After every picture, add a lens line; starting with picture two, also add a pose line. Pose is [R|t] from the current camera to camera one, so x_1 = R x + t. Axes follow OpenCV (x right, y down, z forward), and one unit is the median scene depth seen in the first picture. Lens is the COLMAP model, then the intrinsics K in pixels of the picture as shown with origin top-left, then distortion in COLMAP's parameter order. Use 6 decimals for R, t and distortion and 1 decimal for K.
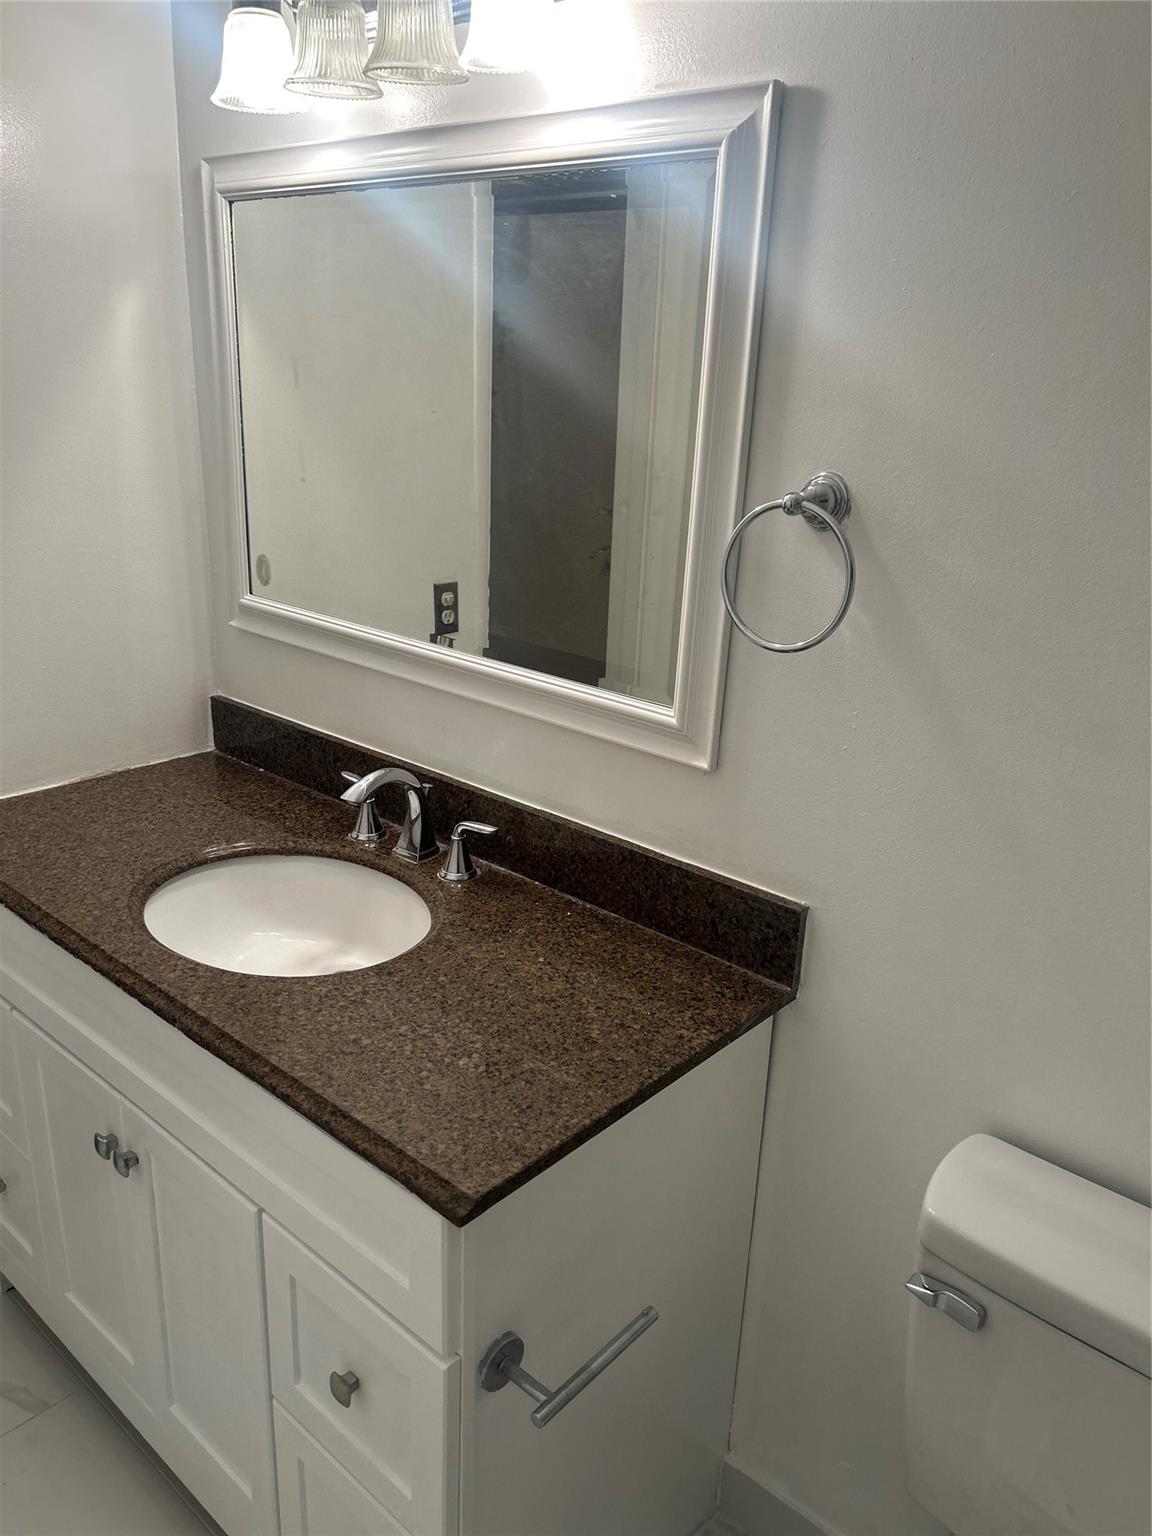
lens RADIAL K [[1131.9, 0, 574.4], [0, 1131.9, 784.1], [0, 0, 1]] dist [0.052212, -0.069789]
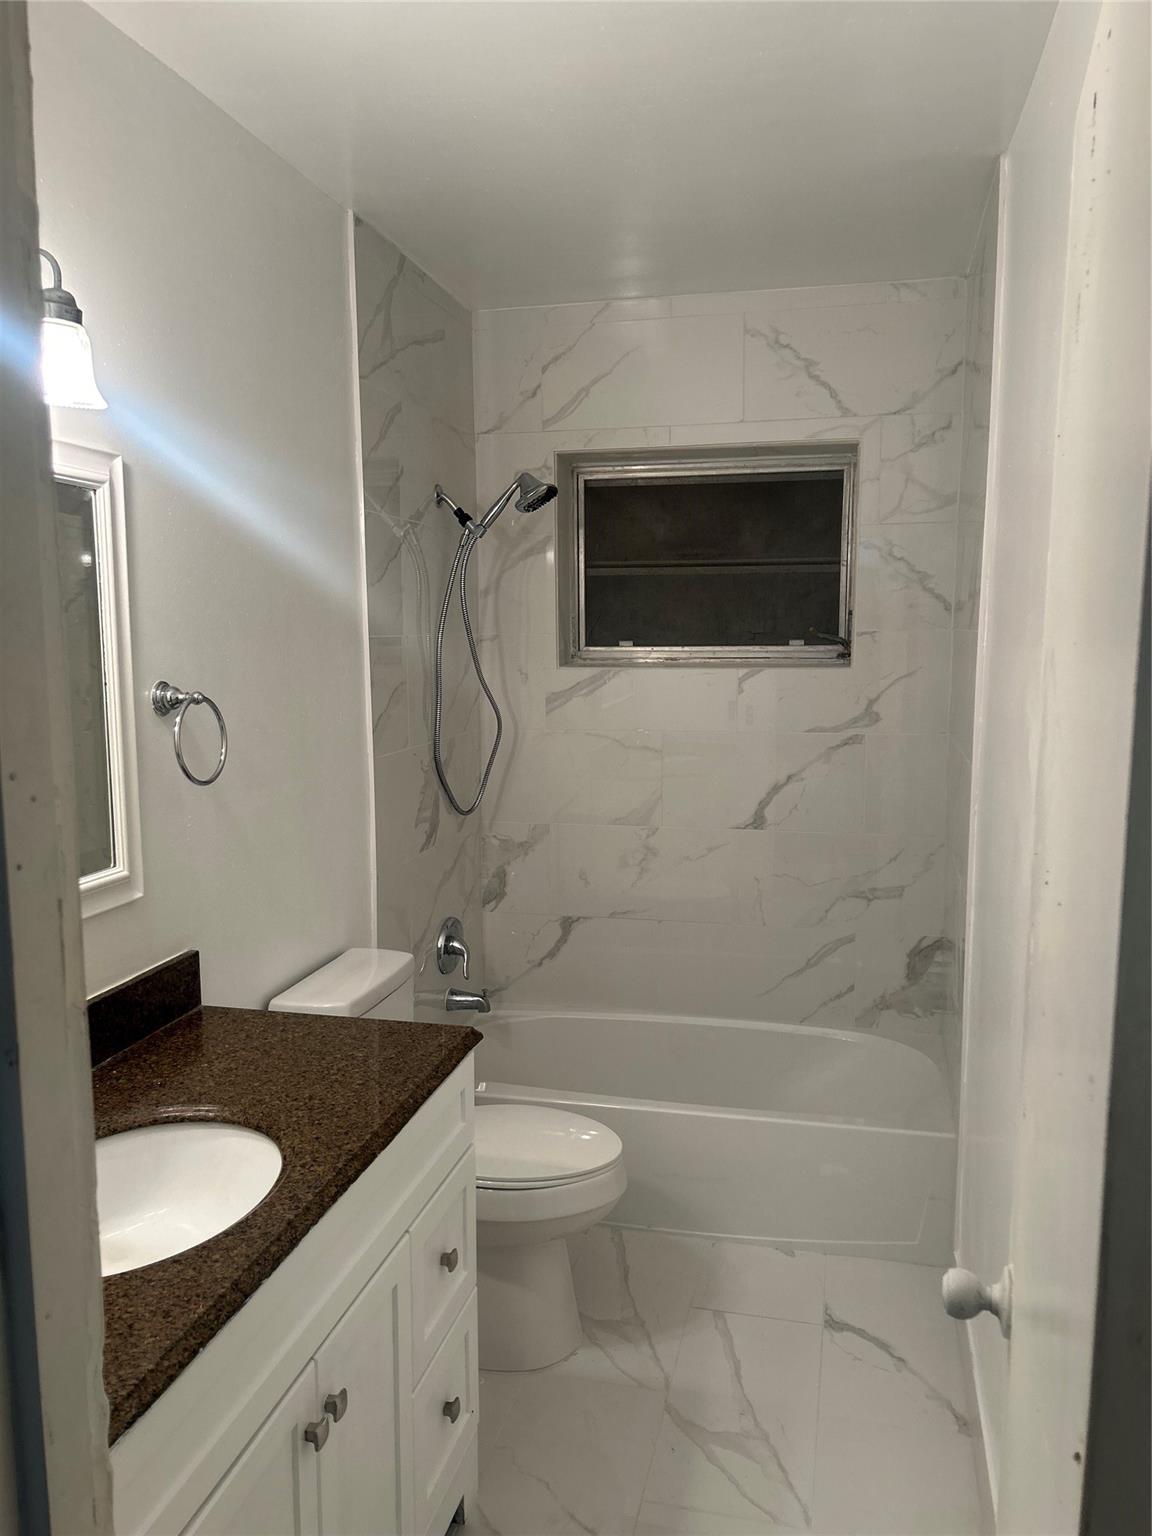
lens RADIAL K [[1131.9, 0, 584.0], [0, 1131.9, 779.9], [0, 0, 1]] dist [0.052212, -0.069789]
pose [[-0.465369, -0.166305, 0.869353, -1.316438], [0.275733, 0.906076, 0.320932, -0.439519], [-0.841073, 0.389061, -0.375804, 1.012427]]
